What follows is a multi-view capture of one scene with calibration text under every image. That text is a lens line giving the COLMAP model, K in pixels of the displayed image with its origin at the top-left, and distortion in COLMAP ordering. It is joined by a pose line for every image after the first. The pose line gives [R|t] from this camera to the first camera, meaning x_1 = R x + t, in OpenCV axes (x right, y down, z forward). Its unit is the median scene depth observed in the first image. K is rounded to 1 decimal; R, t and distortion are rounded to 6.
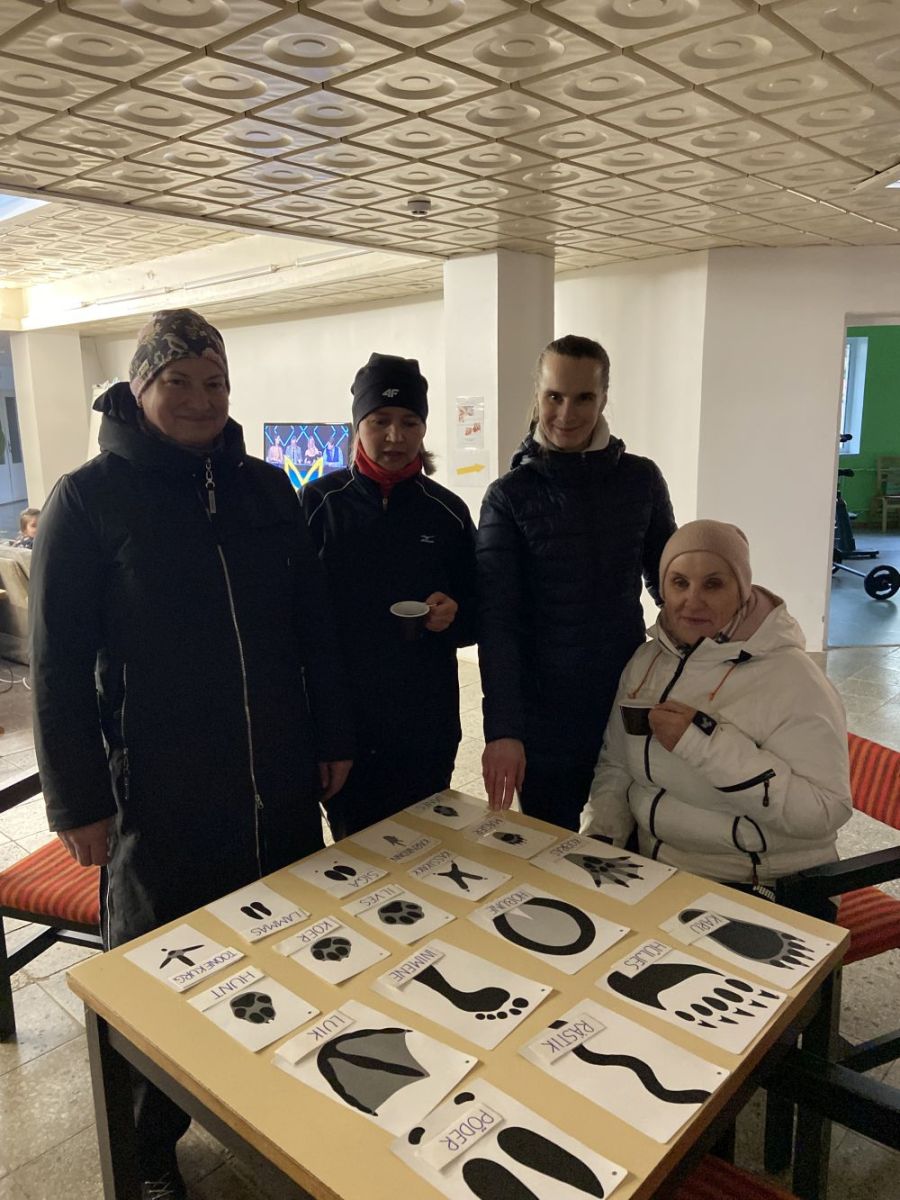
lens RADIAL K [[903.3, 0, 450.0], [0, 903.3, 600.0], [0, 0, 1]] dist [0.113769, -0.133569]
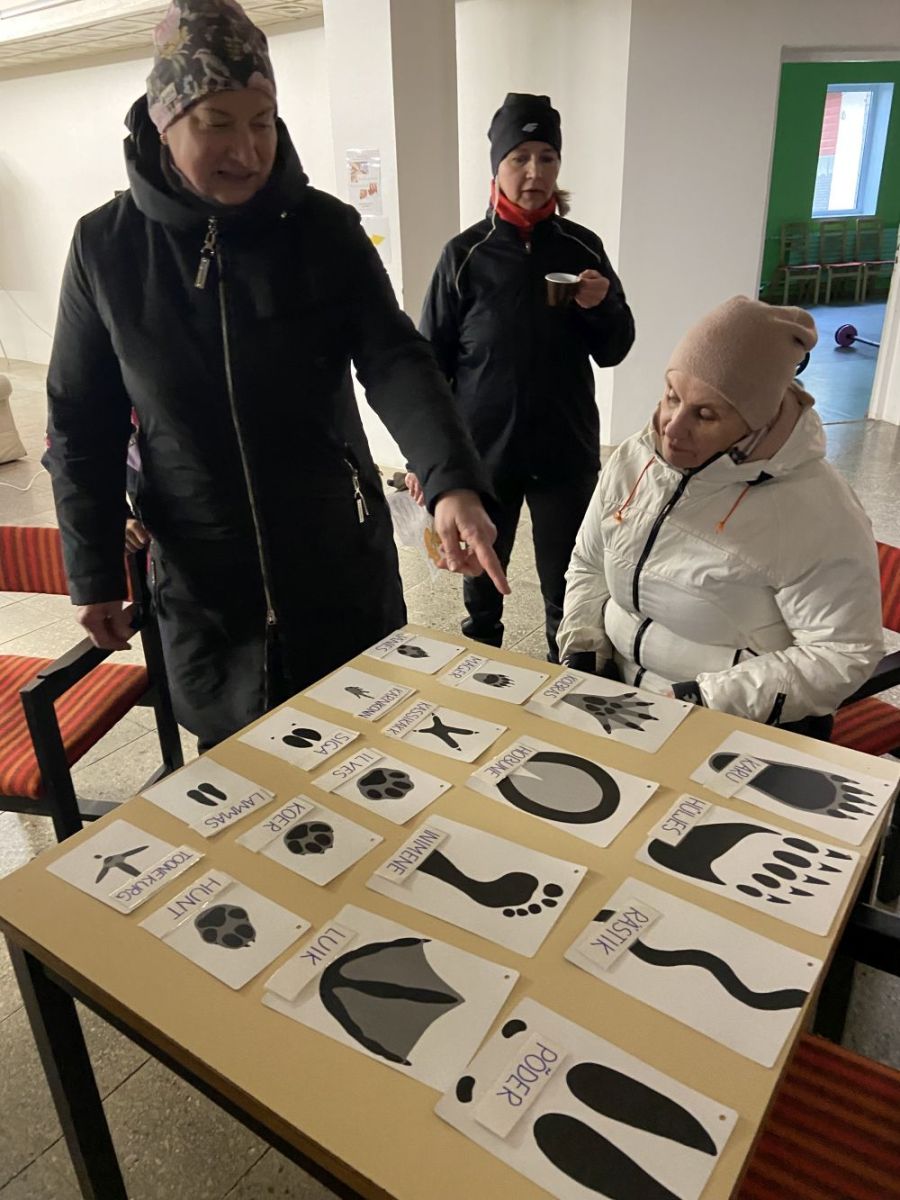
lens RADIAL K [[903.3, 0, 450.0], [0, 903.3, 600.0], [0, 0, 1]] dist [0.113769, -0.133569]
pose [[0.991809, -0.063258, 0.110964, -0.084624], [0.037203, 0.974151, 0.222813, -0.006320], [-0.122190, -0.216859, 0.968525, 0.245415]]
